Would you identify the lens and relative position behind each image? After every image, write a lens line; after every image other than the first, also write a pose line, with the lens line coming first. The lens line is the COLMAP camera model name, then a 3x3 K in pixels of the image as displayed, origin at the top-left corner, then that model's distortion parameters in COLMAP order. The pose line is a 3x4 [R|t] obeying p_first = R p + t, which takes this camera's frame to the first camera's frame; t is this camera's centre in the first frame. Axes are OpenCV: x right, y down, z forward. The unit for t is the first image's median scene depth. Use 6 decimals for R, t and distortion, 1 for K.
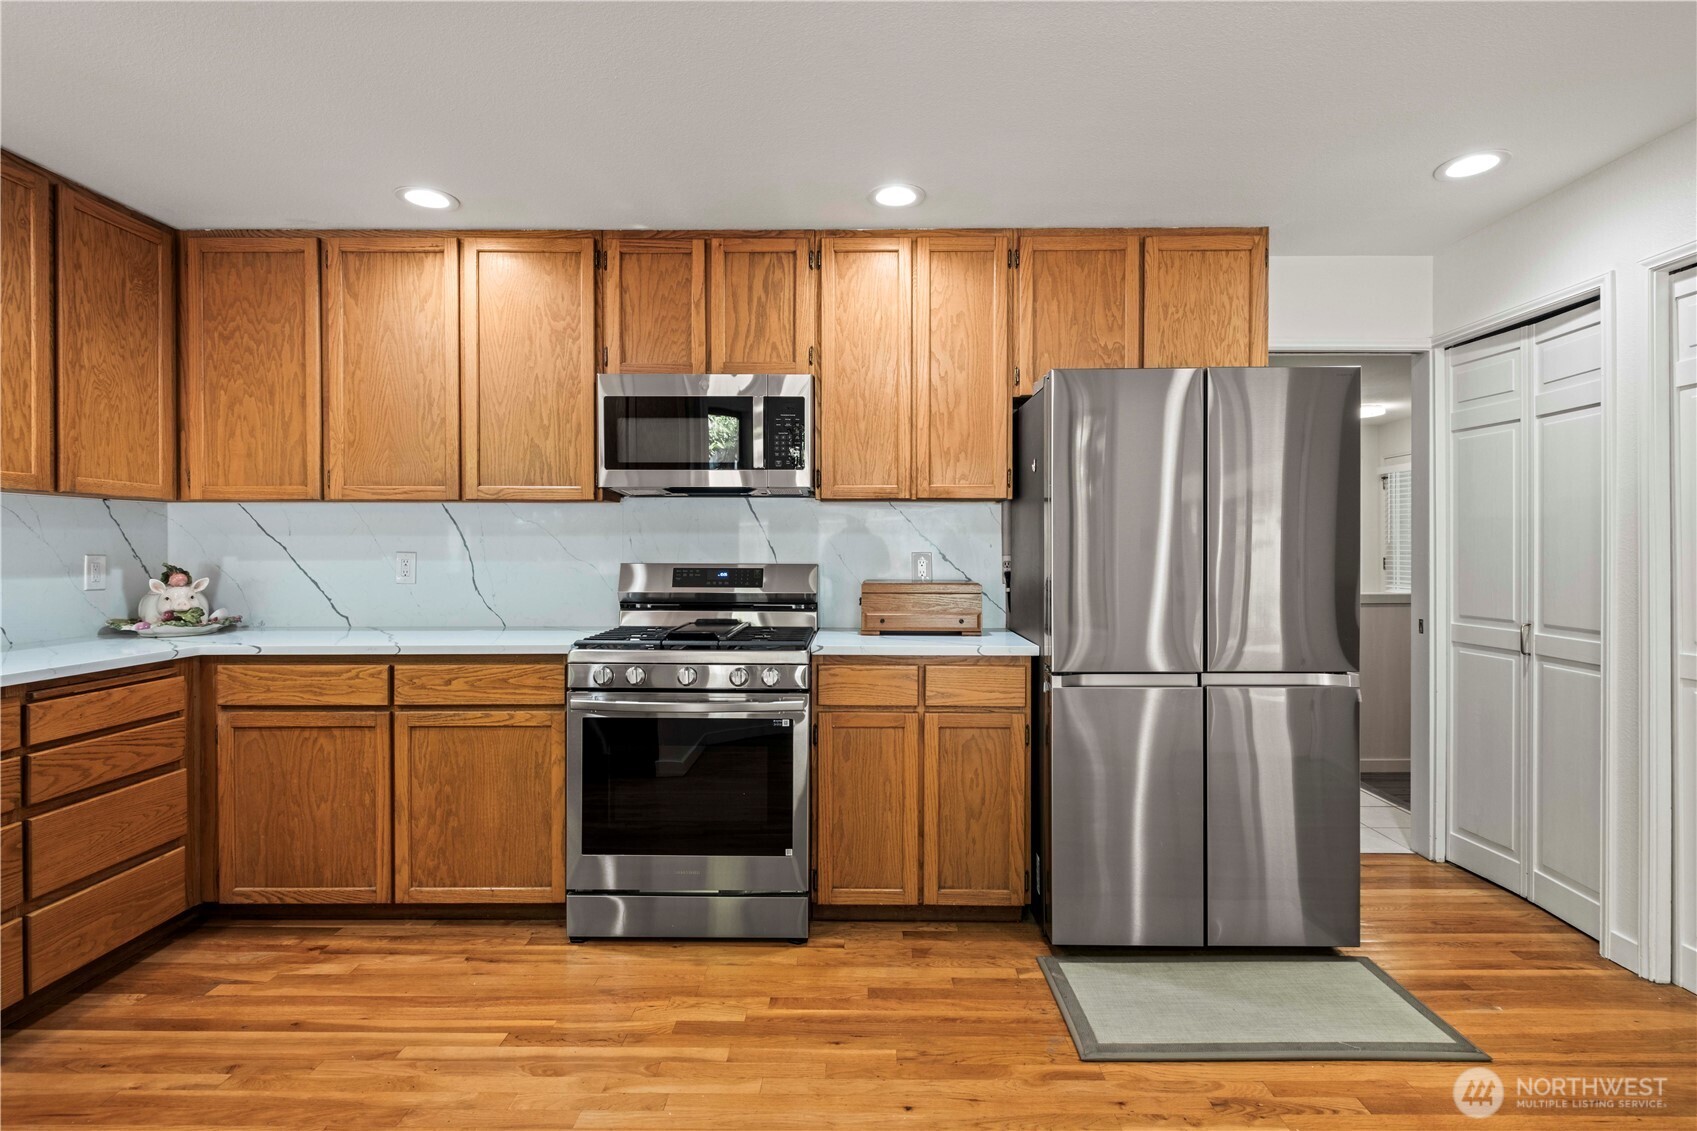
lens RADIAL K [[838.6, 0, 842.8], [0, 838.6, 552.4], [0, 0, 1]] dist [0.006893, -0.003456]
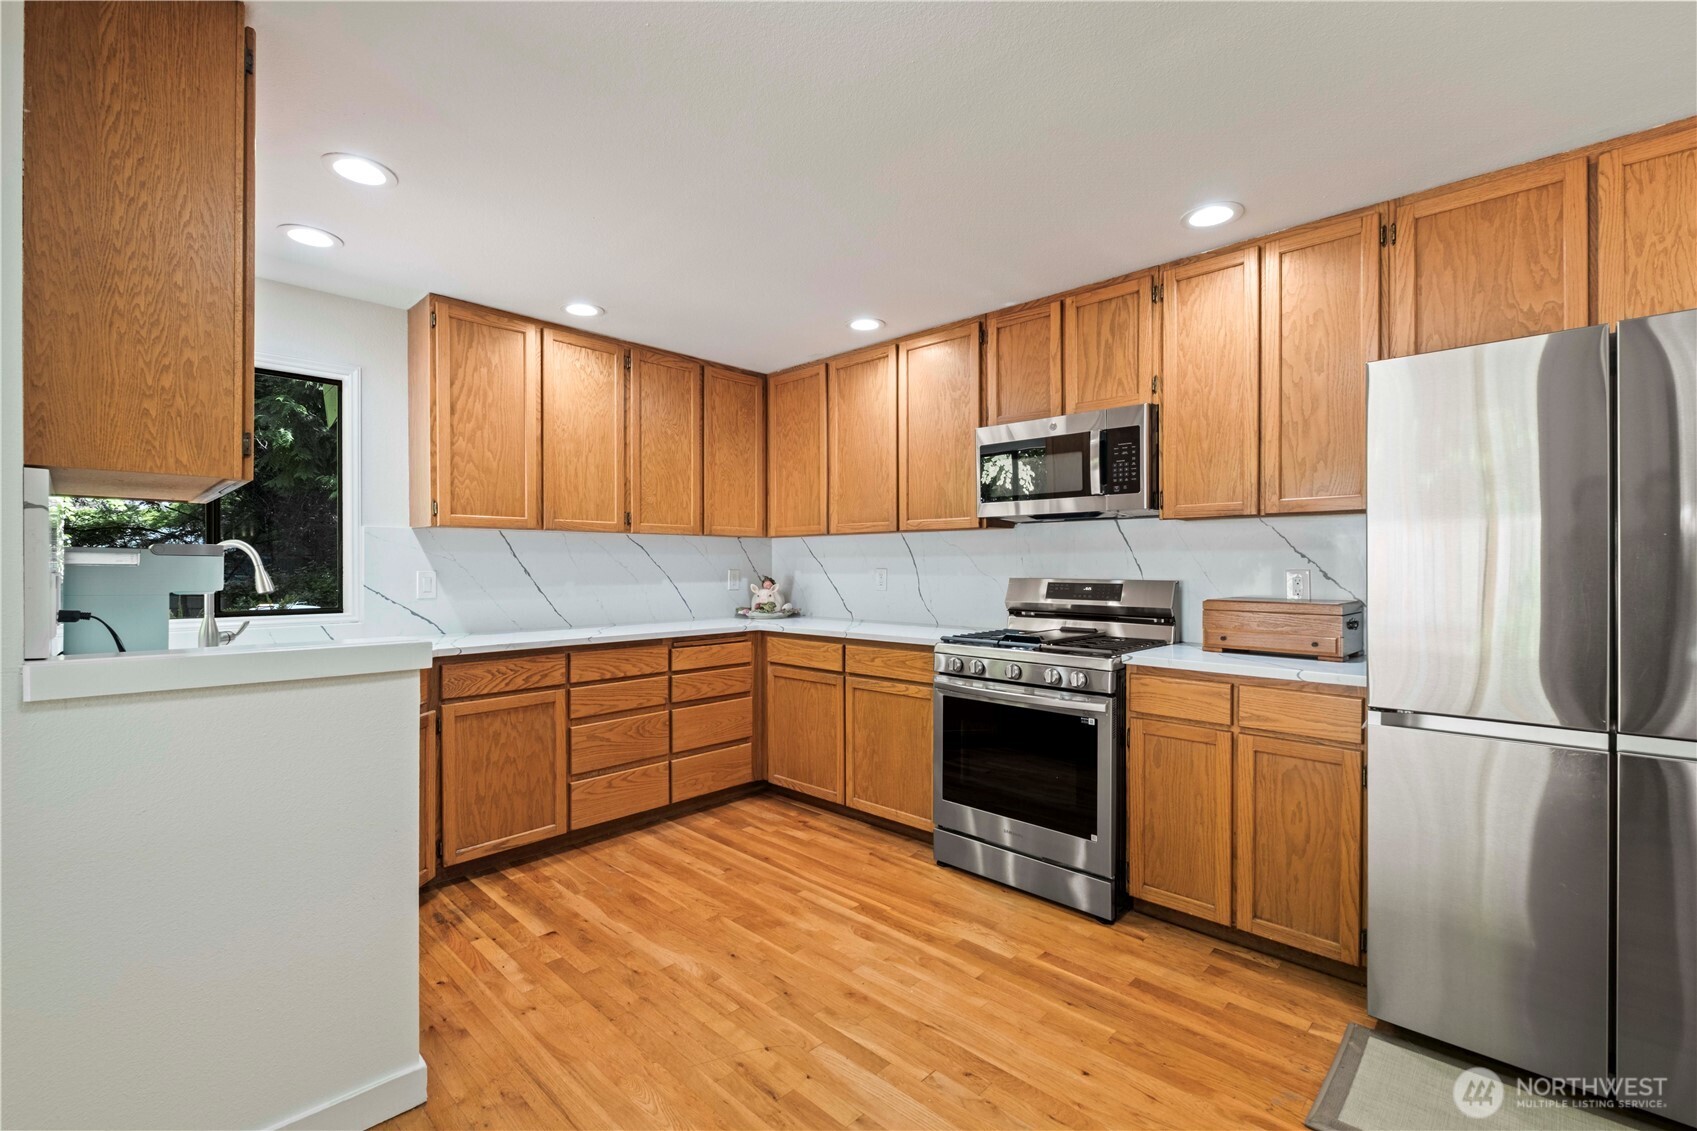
lens RADIAL K [[735.7, 0, 827.6], [0, 735.7, 565.9], [0, 0, 1]] dist [0.000299, -0.004579]
pose [[0.718108, -0.000653, -0.695932, 0.345035], [-0.001522, 0.999996, -0.002509, -0.001625], [0.695930, 0.002861, 0.718104, 0.047354]]
